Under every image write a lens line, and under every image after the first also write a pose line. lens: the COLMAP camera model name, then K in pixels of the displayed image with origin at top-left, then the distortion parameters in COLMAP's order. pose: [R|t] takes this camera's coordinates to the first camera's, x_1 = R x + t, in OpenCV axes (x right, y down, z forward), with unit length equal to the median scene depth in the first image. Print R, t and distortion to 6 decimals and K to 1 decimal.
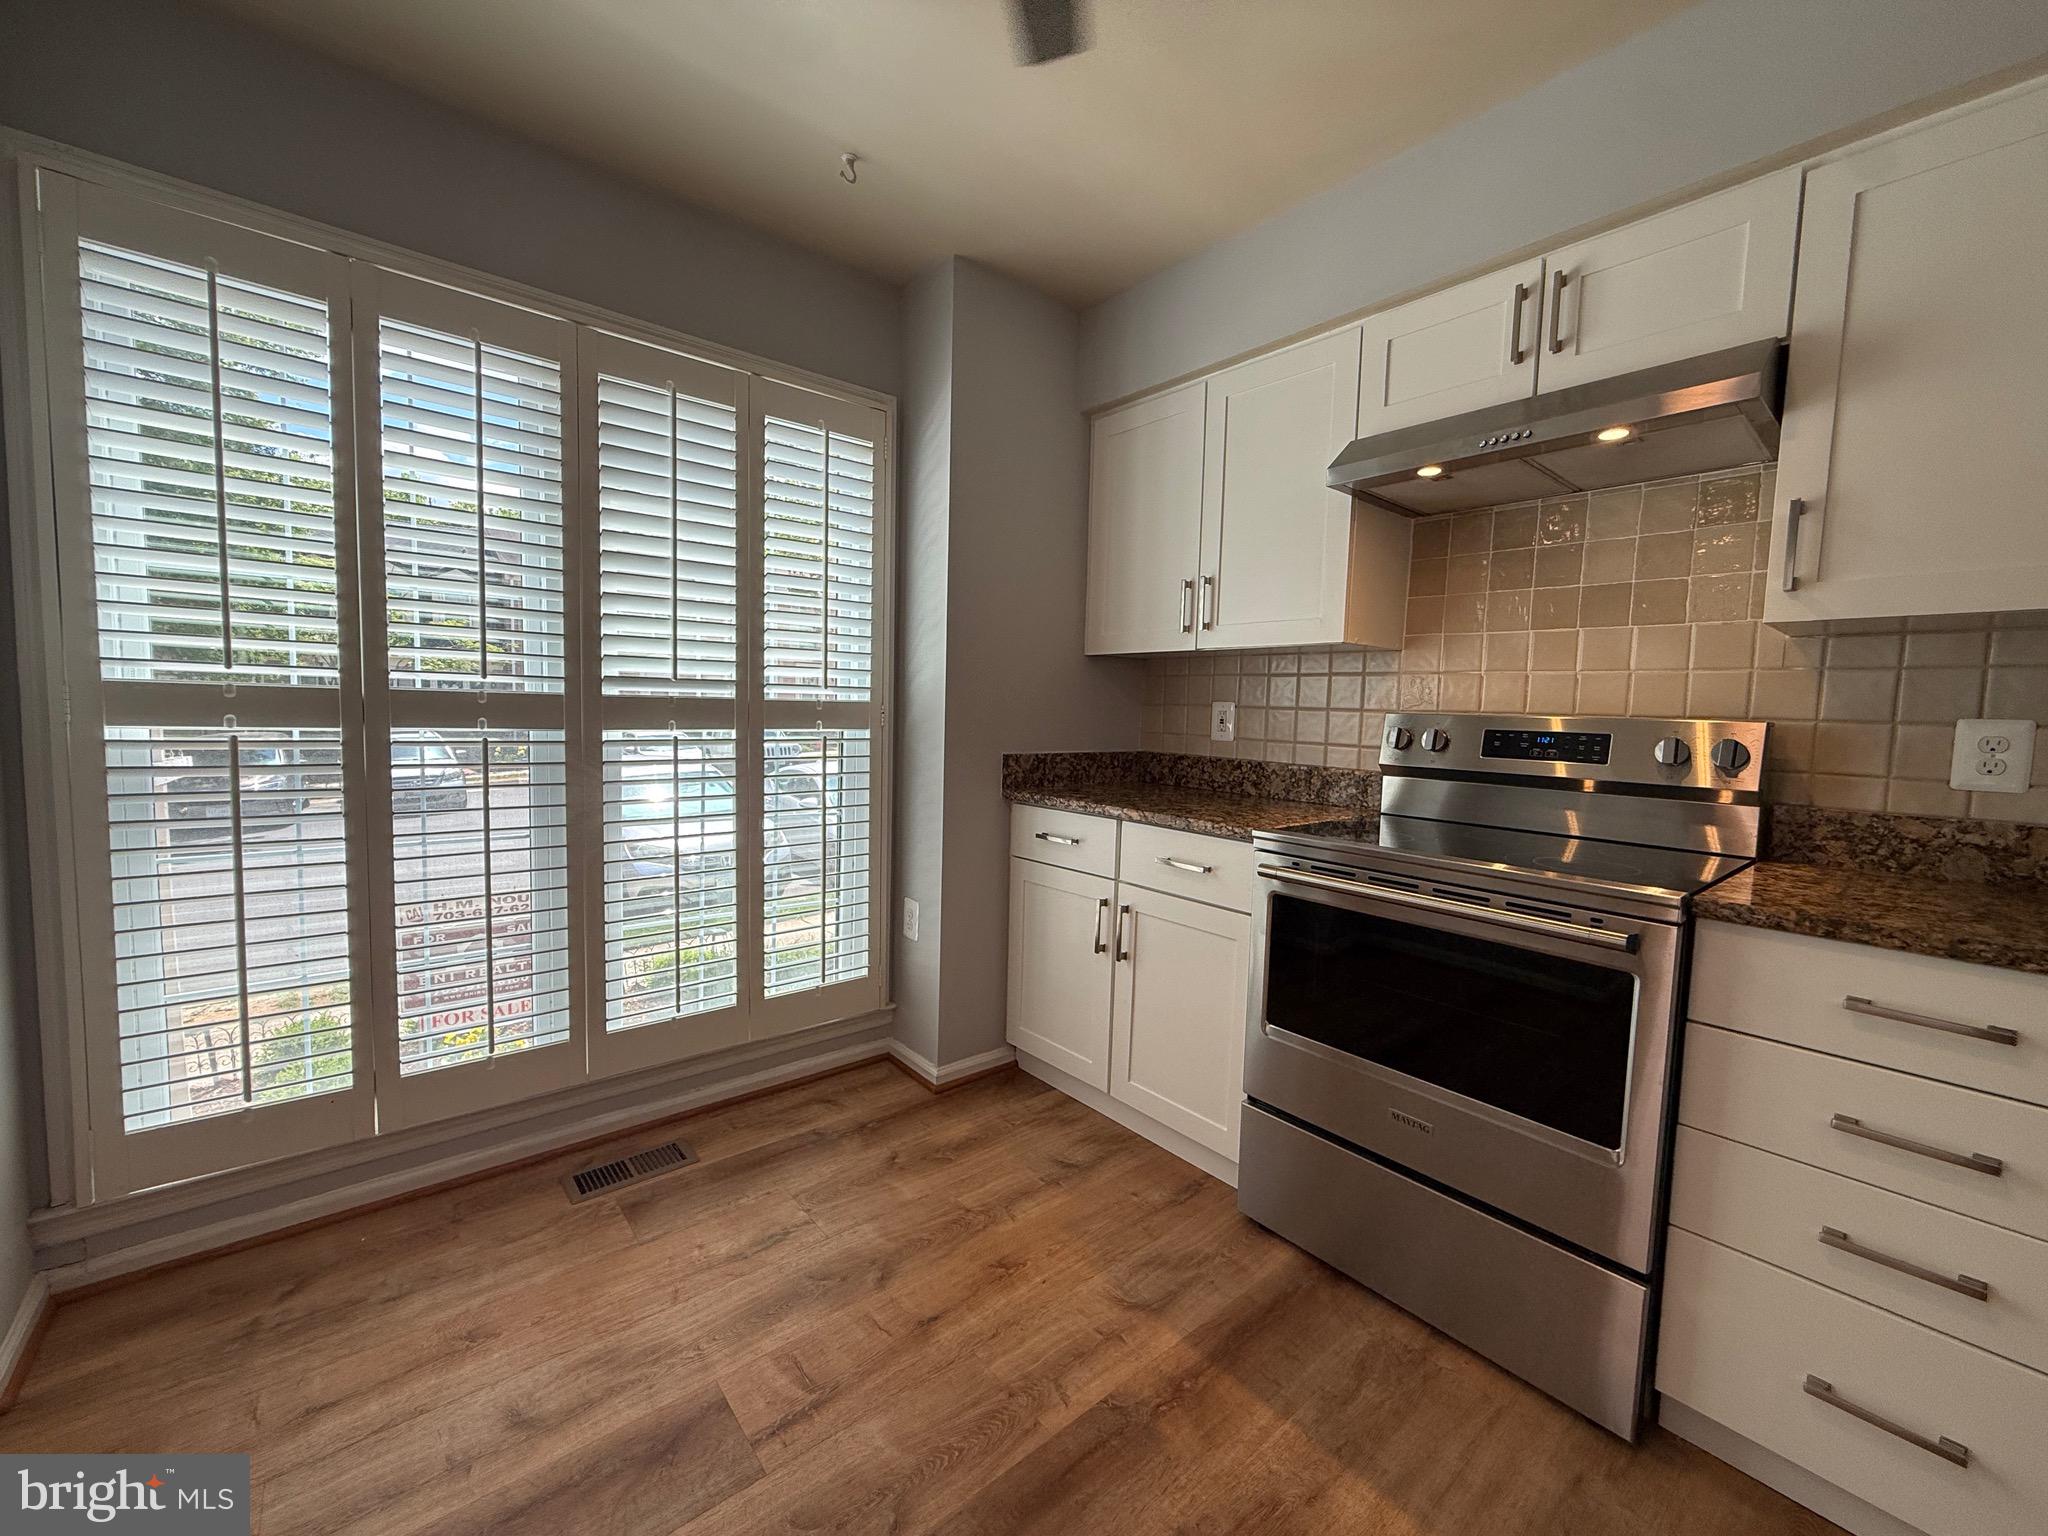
lens RADIAL K [[812.5, 0, 1019.4], [0, 812.5, 767.5], [0, 0, 1]] dist [0.000899, -0.000050]
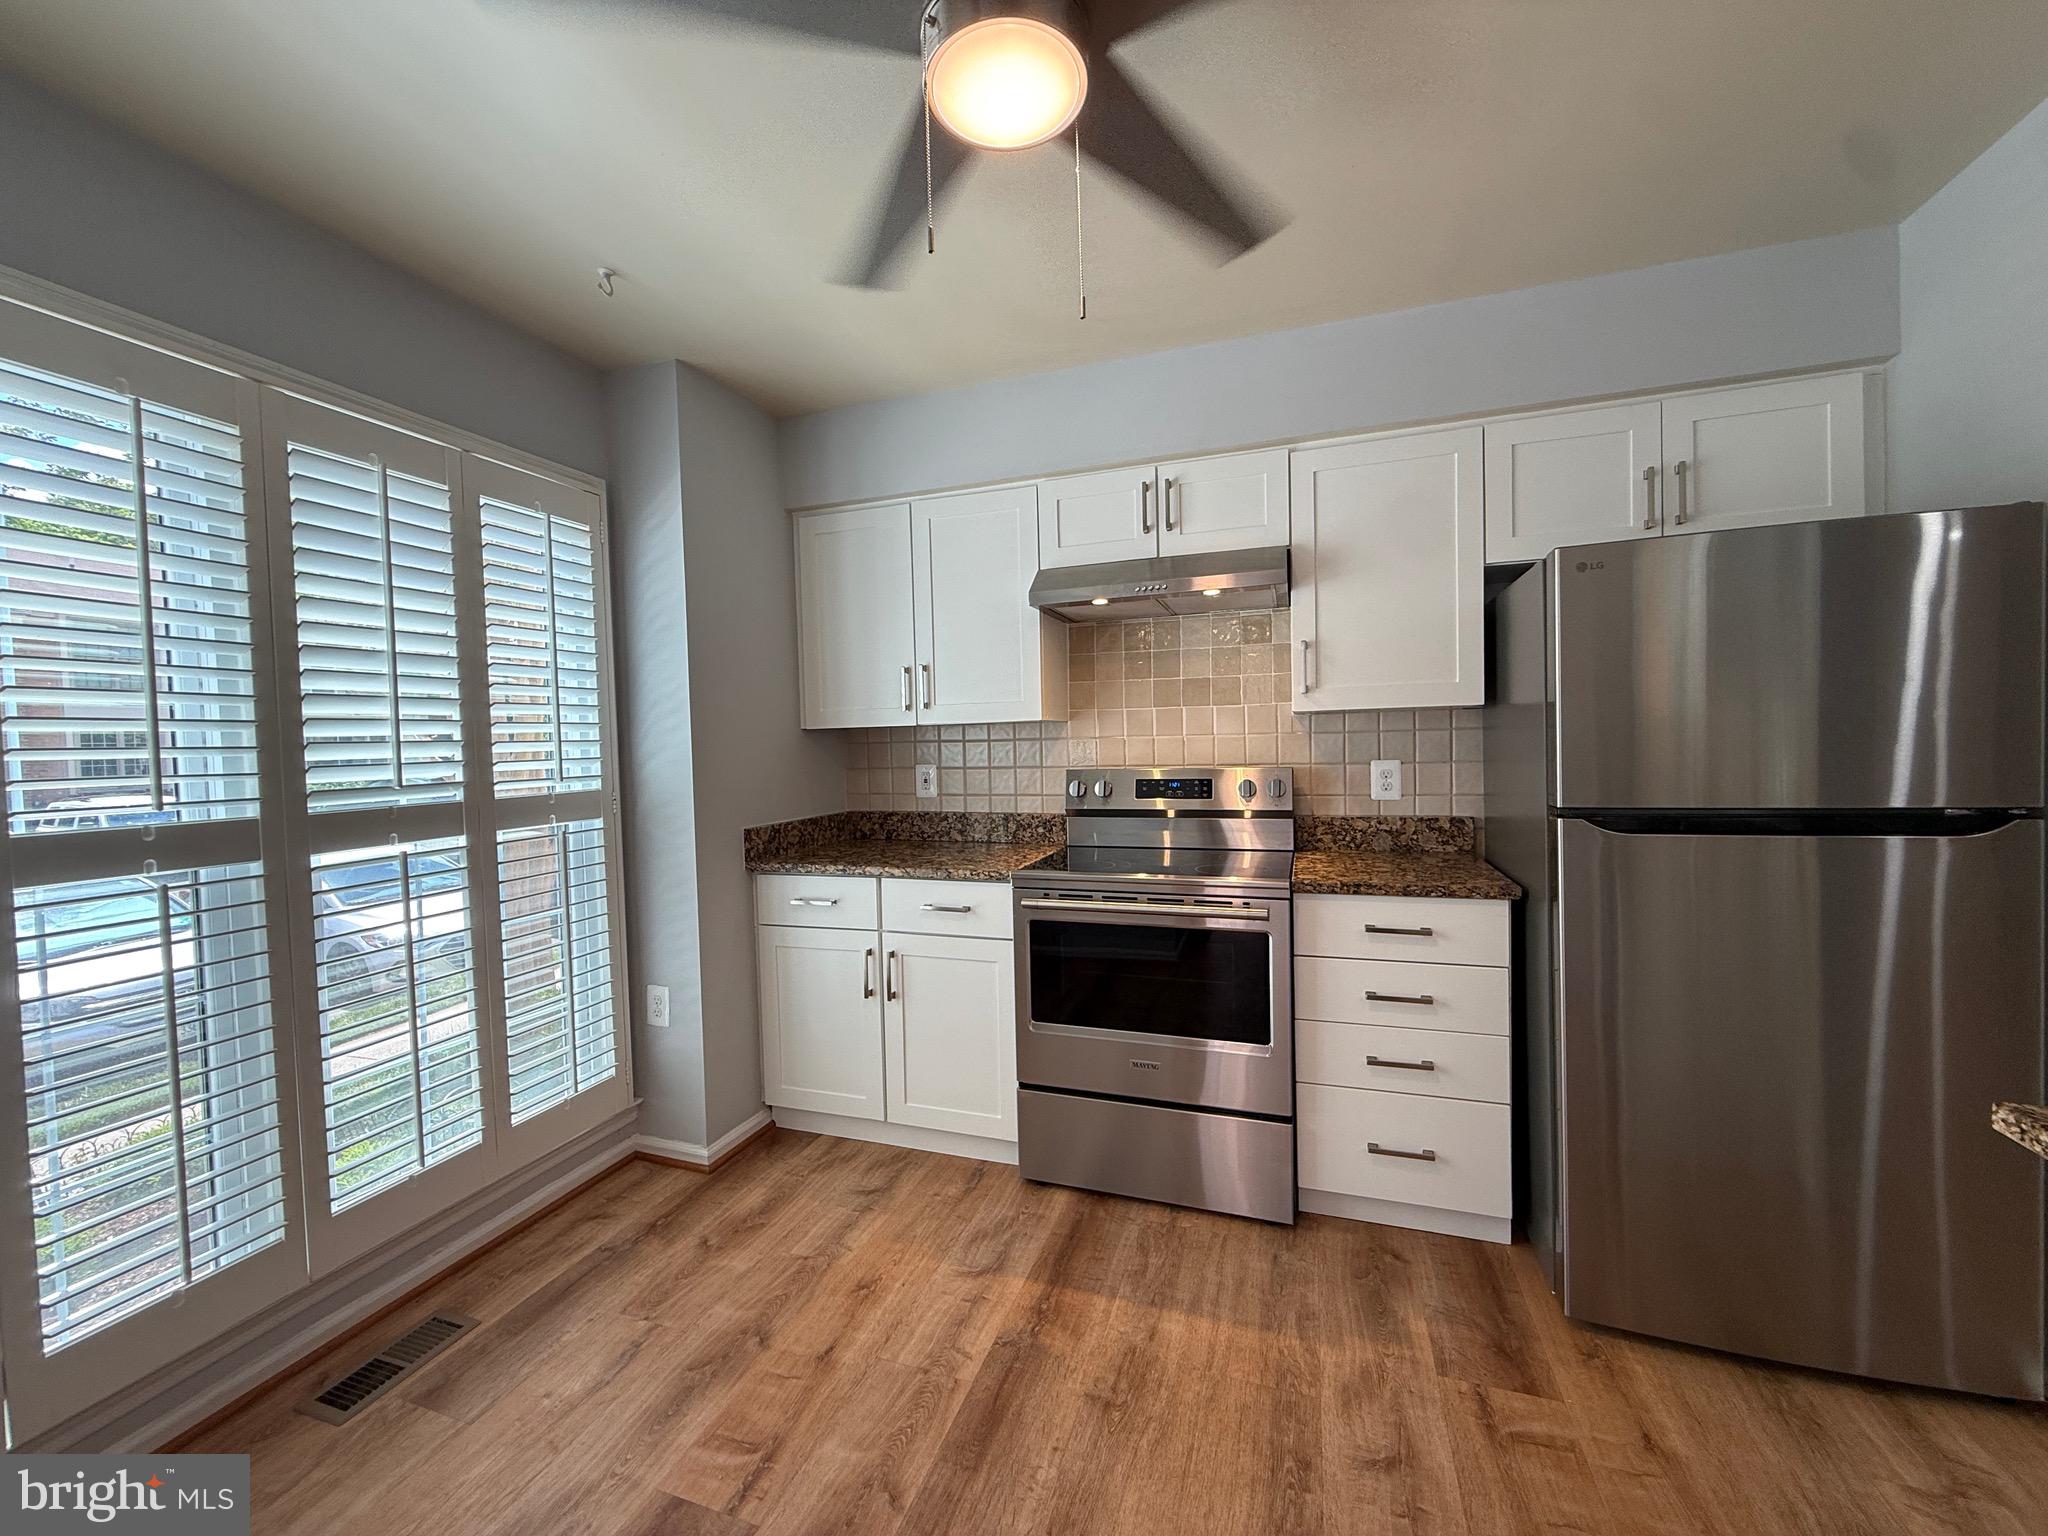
lens RADIAL K [[812.5, 0, 1019.4], [0, 812.5, 767.5], [0, 0, 1]] dist [0.000899, -0.000050]
pose [[0.858423, -0.065655, 0.508723, -0.303792], [0.086331, 0.996119, -0.017119, -0.058290], [-0.505625, 0.058614, 0.860760, -0.105961]]
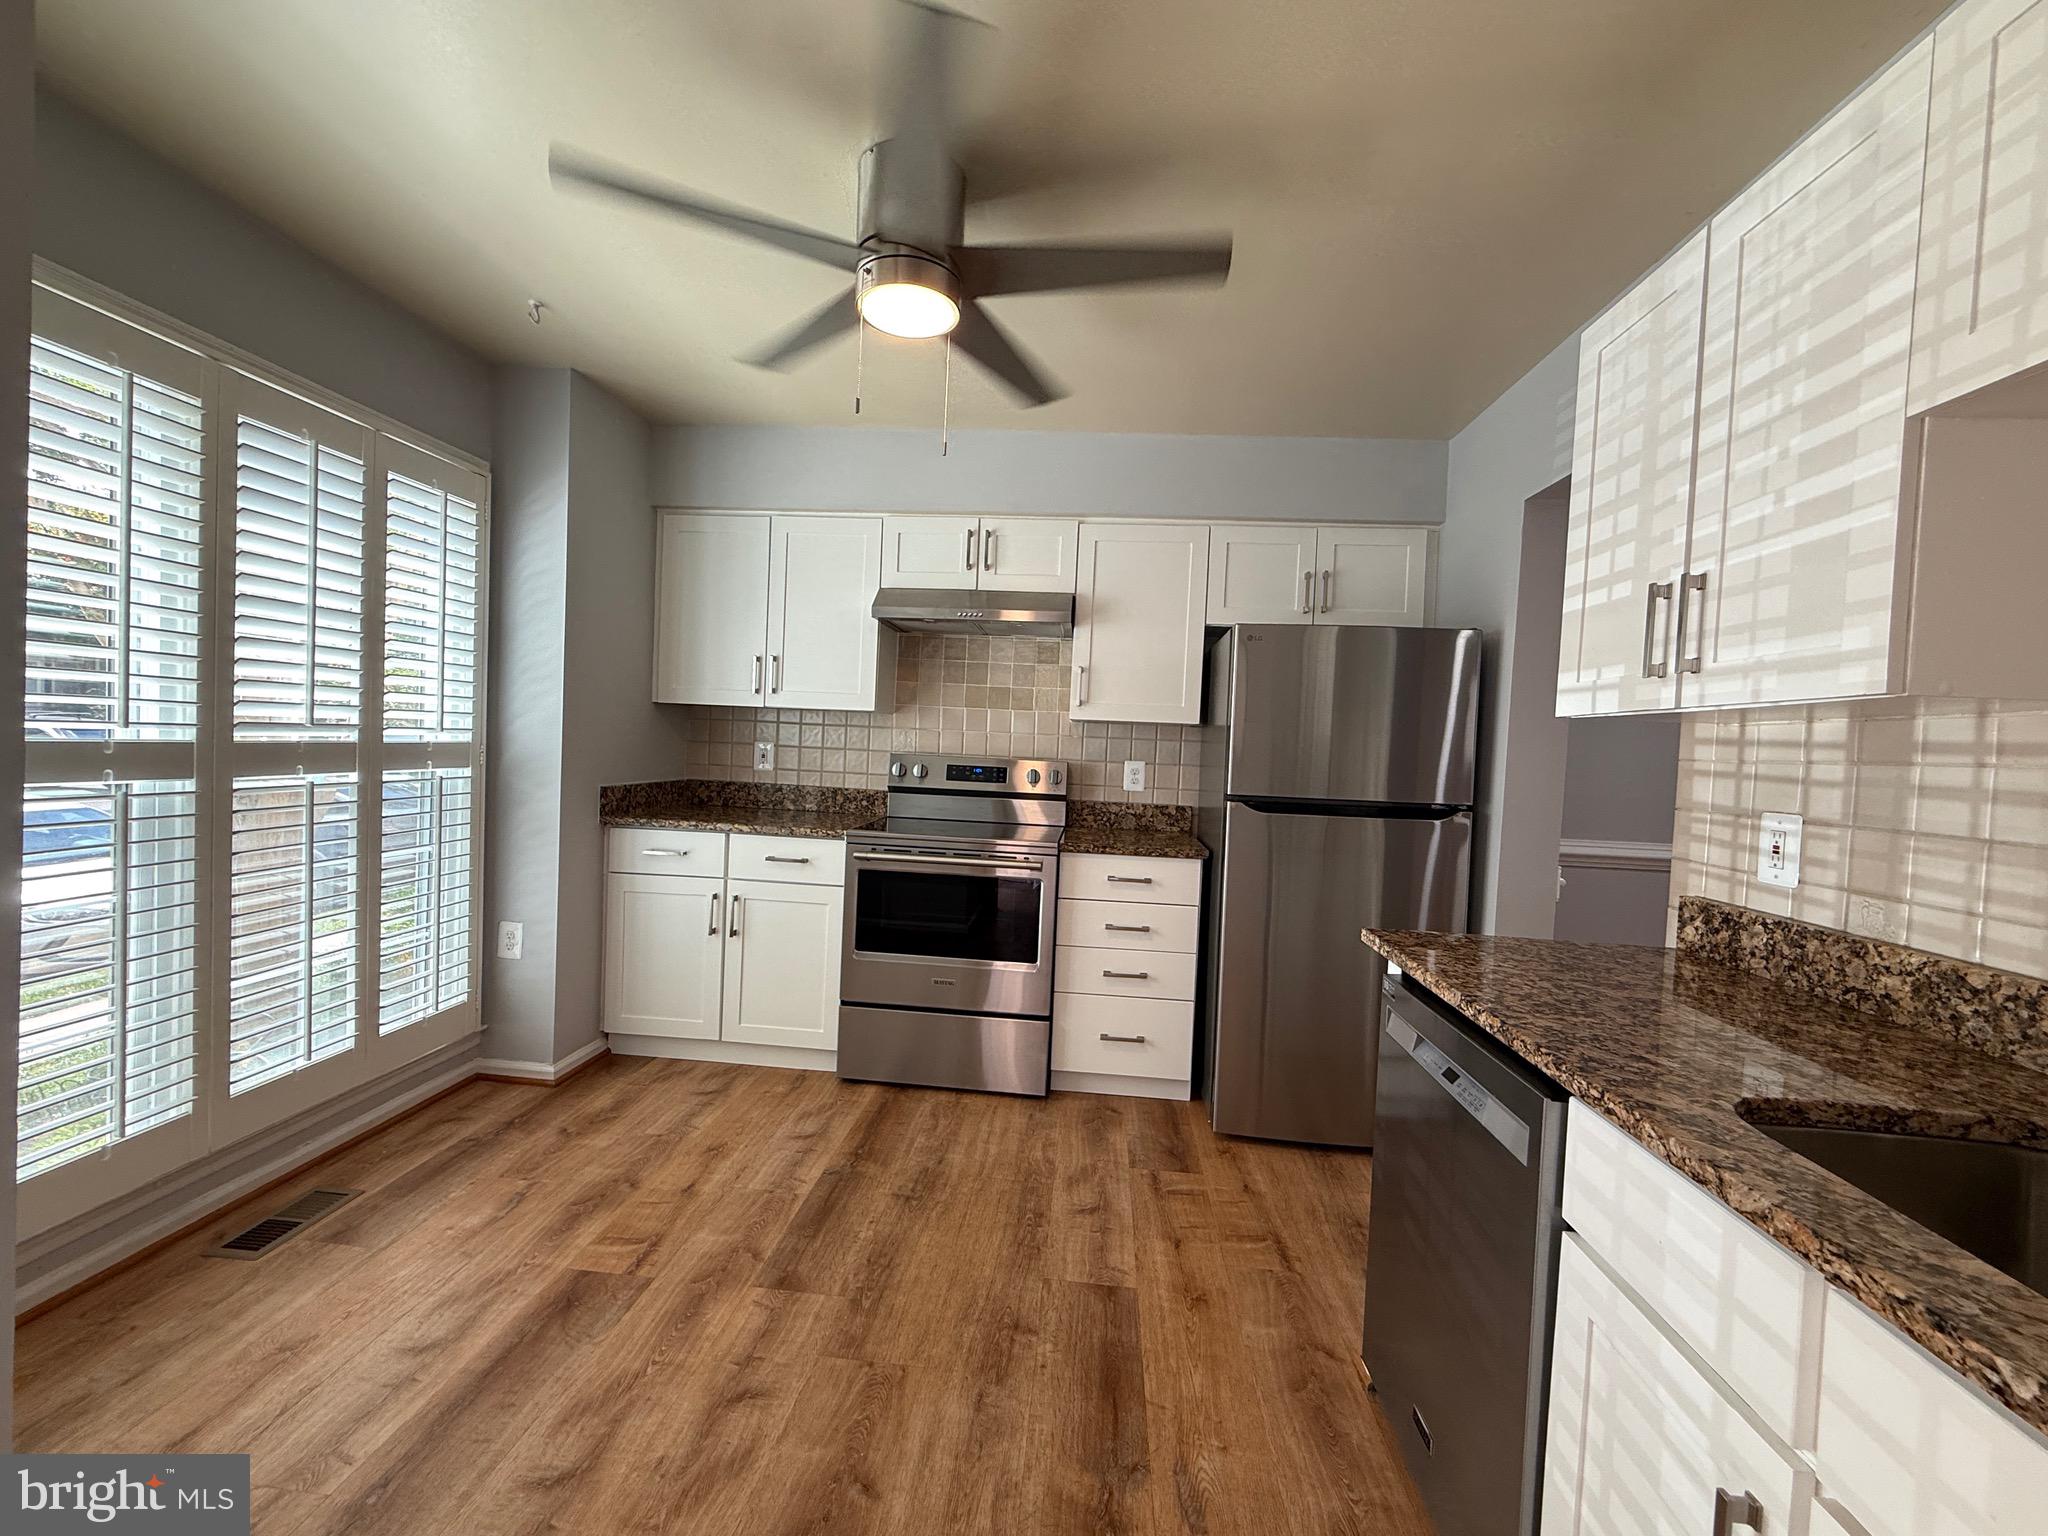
lens RADIAL K [[827.7, 0, 1024.0], [0, 827.7, 768.0], [0, 0, 1]] dist [0.002050, -0.000064]
pose [[0.706142, -0.017703, 0.707849, -0.545719], [0.026942, 0.999635, -0.001876, -0.030353], [-0.707558, 0.020396, 0.706361, -0.354263]]
